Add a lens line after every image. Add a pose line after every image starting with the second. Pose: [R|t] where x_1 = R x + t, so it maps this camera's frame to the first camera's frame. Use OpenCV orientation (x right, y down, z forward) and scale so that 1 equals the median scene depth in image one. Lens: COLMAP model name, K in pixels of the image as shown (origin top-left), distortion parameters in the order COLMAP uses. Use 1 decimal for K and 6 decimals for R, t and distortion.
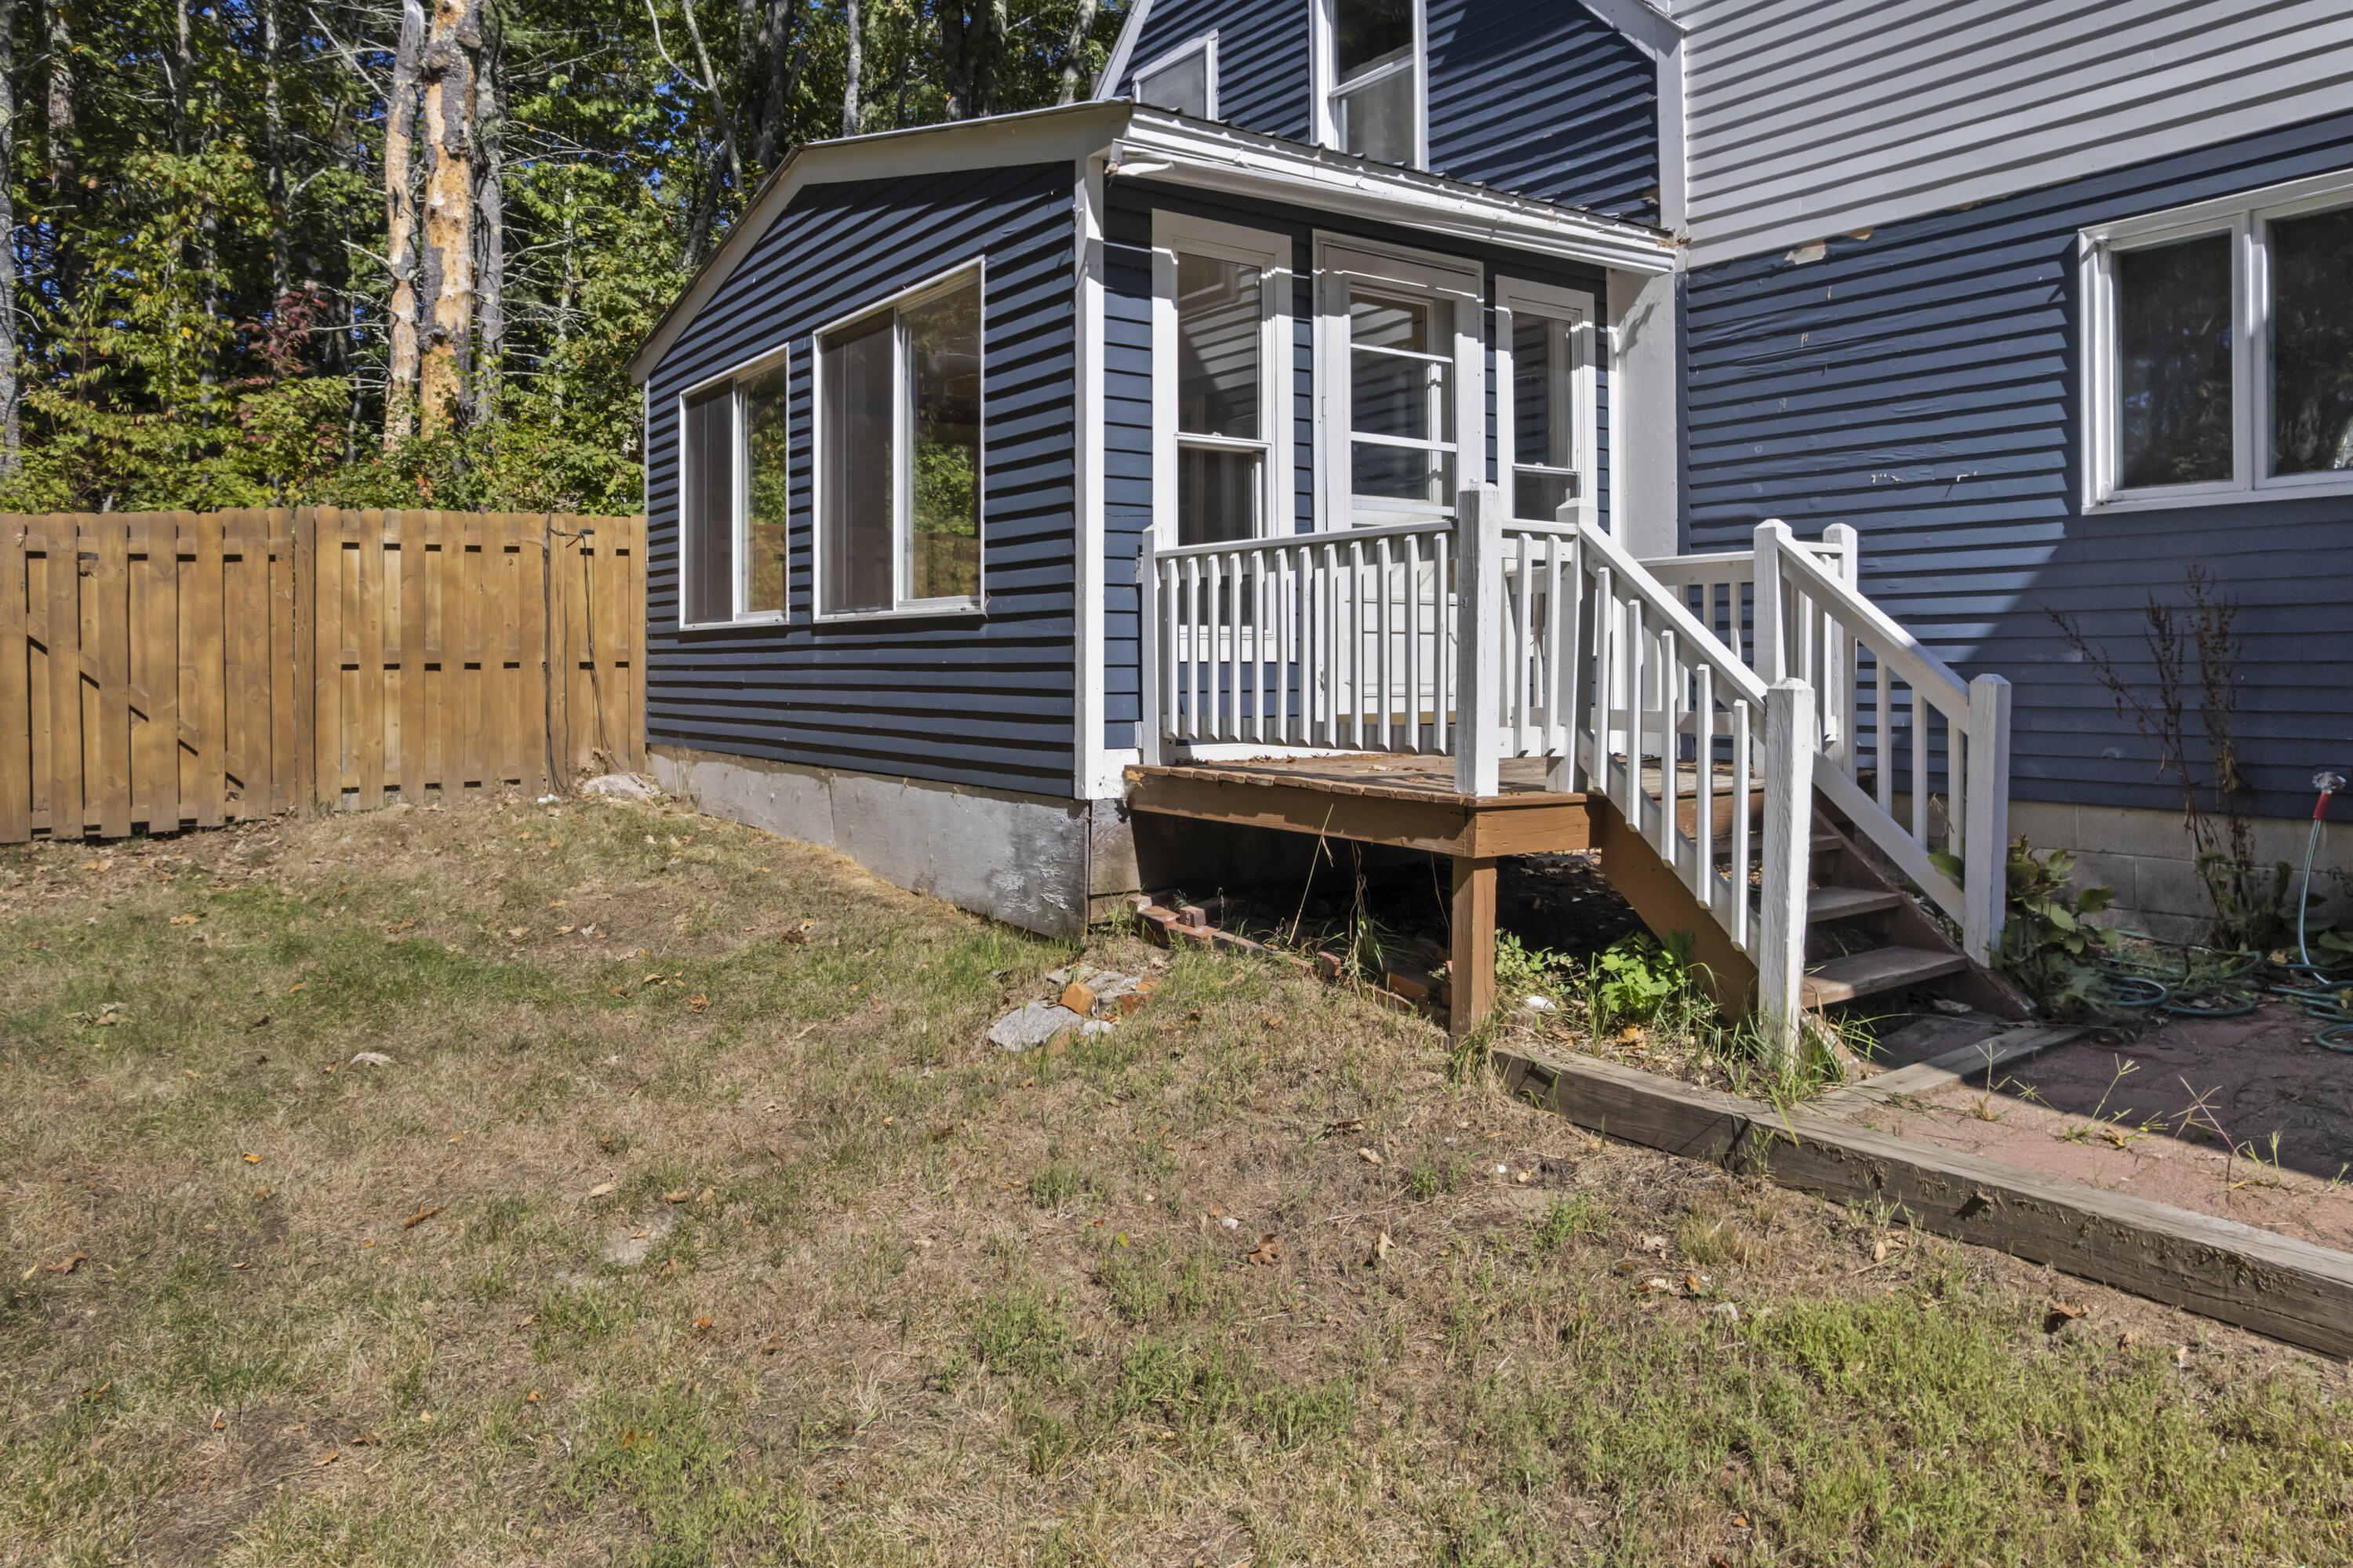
lens RADIAL K [[1555.2, 0, 1173.6], [0, 1555.2, 623.6], [0, 0, 1]] dist [-0.026800, 0.001269]
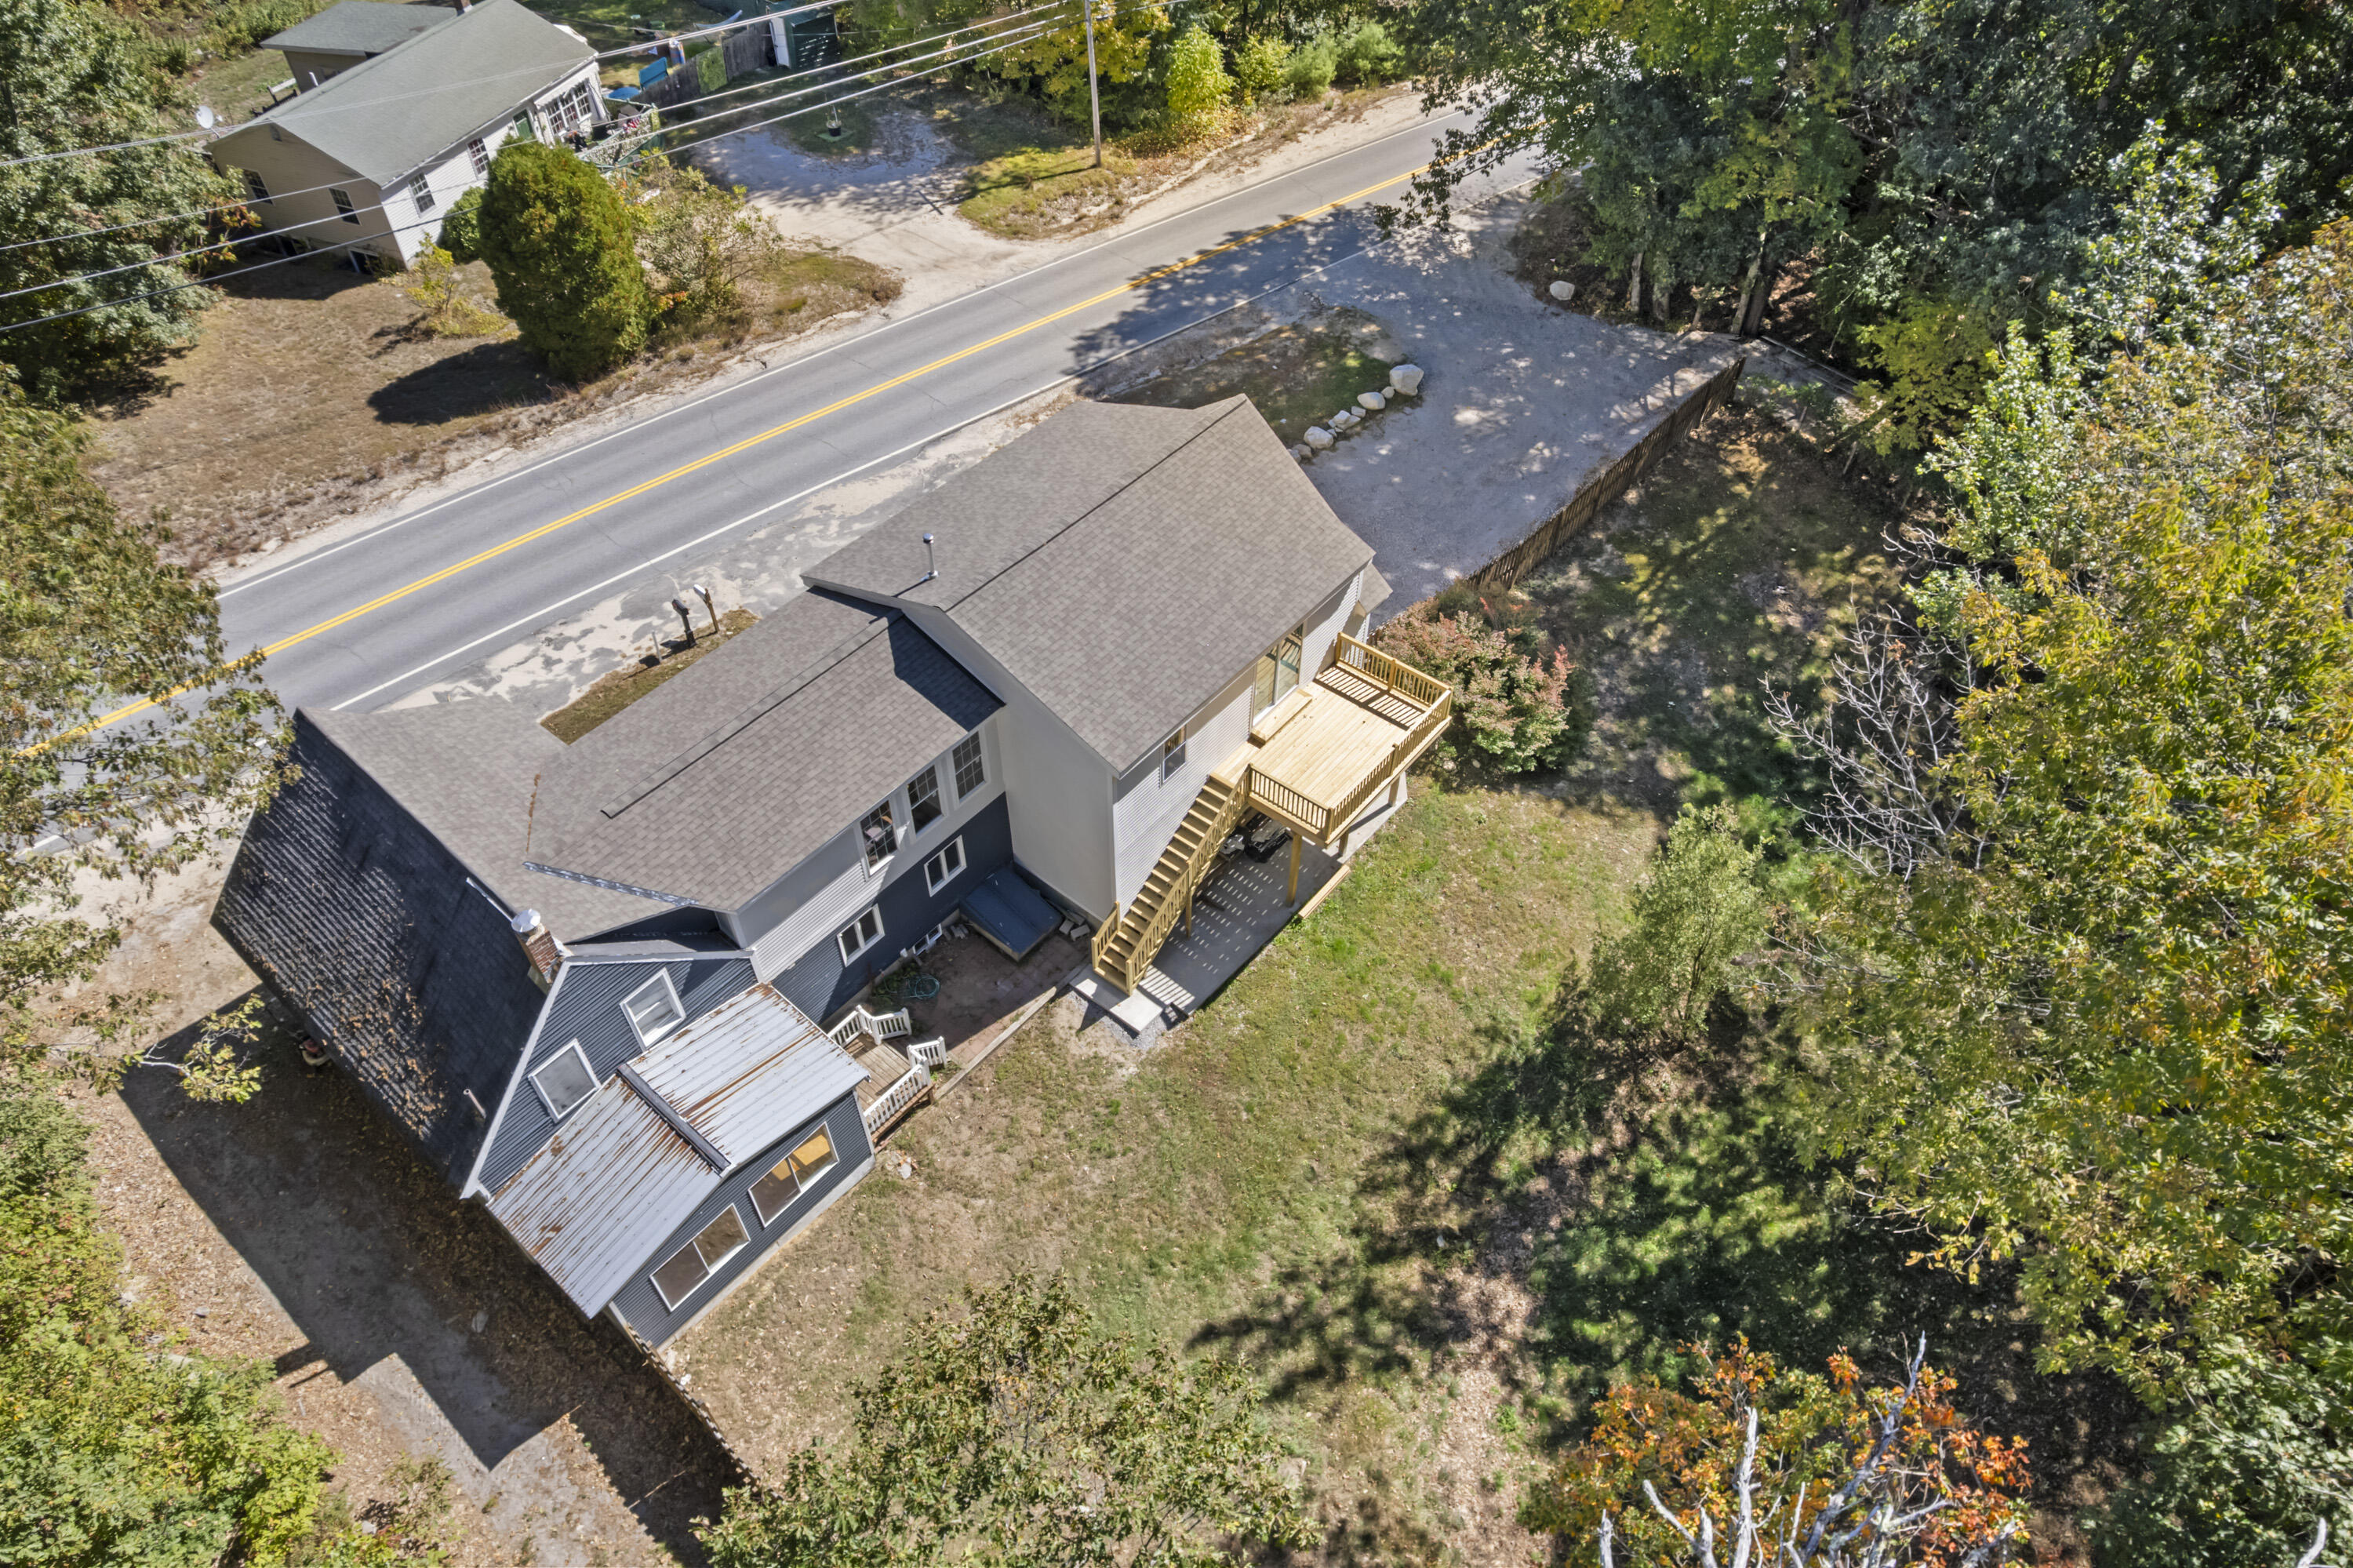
lens RADIAL K [[1490.3, 0, 1176.5], [0, 1490.3, 784.0], [0, 0, 1]] dist [-0.066003, 0.043178]
pose [[-0.236906, -0.721556, 0.650563, -2.282481], [-0.028681, 0.674528, 0.737692, -3.816560], [-0.971109, 0.156105, -0.180494, 0.609280]]
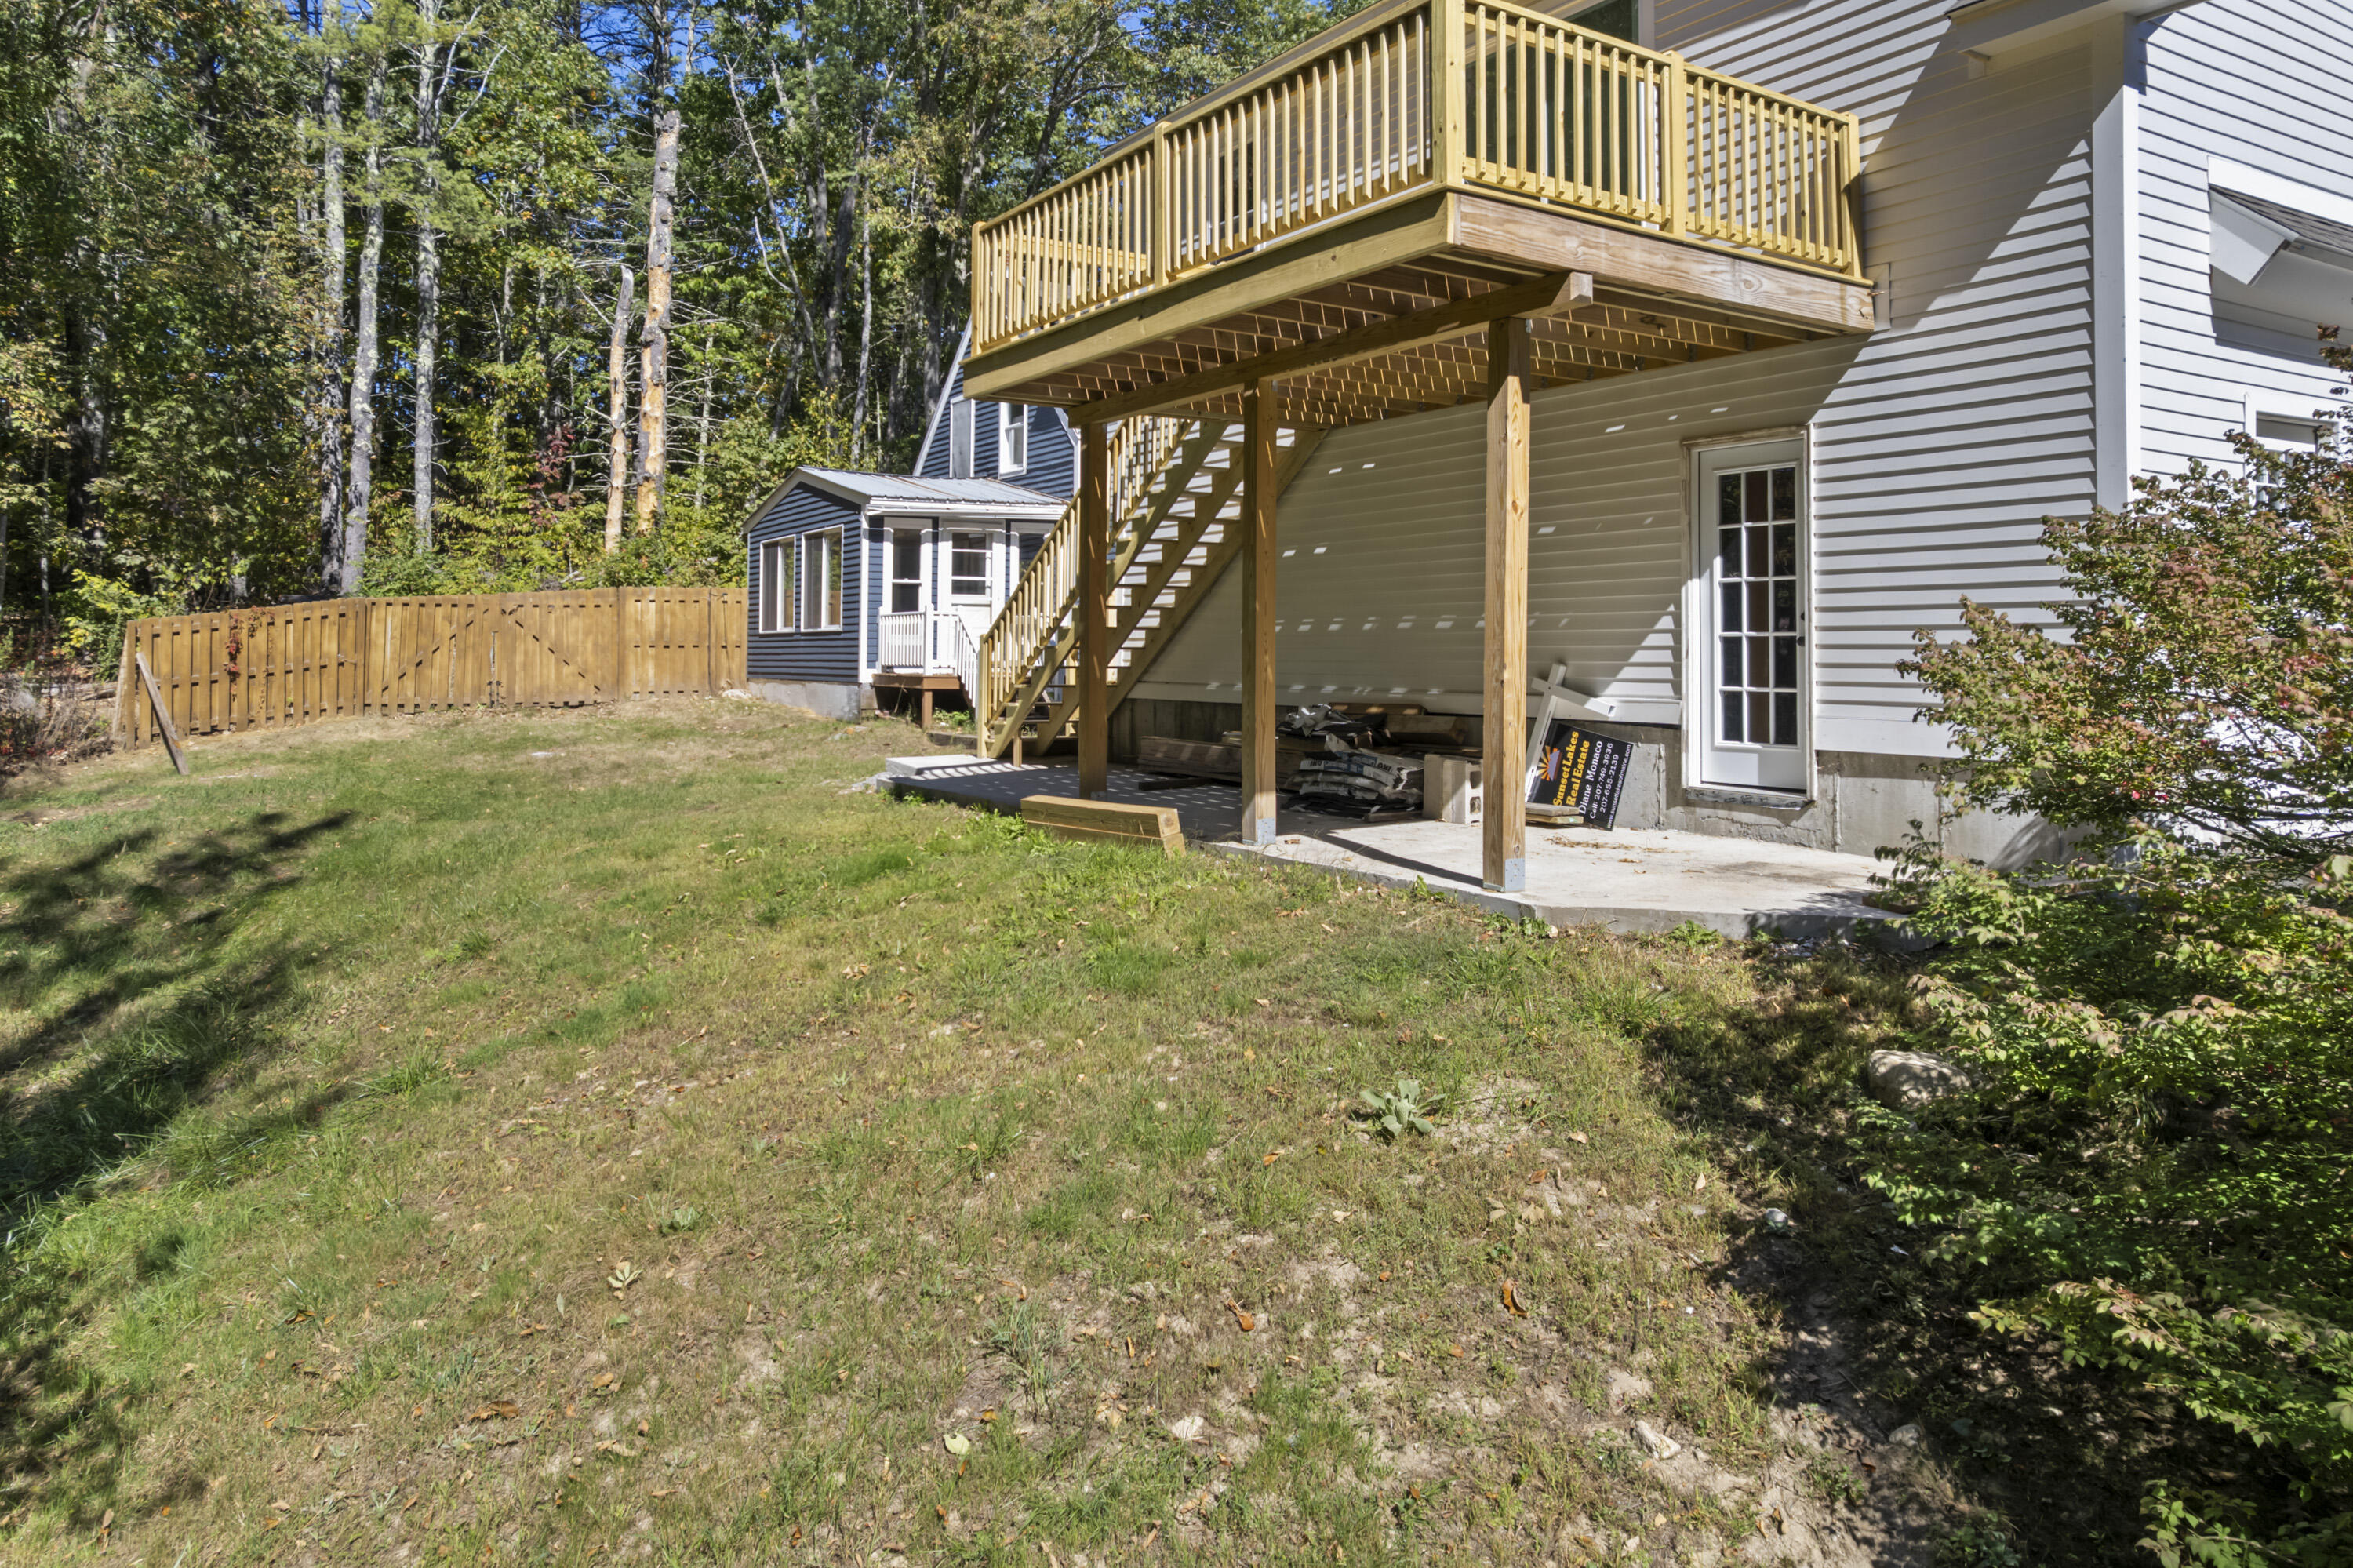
lens RADIAL K [[1566.6, 0, 1177.0], [0, 1566.6, 600.9], [0, 0, 1]] dist [-0.037166, 0.000631]
pose [[0.997443, 0.005853, -0.071222, 0.800716], [-0.006793, 0.999893, -0.012974, -0.029432], [0.071138, 0.013424, 0.997376, -2.211946]]
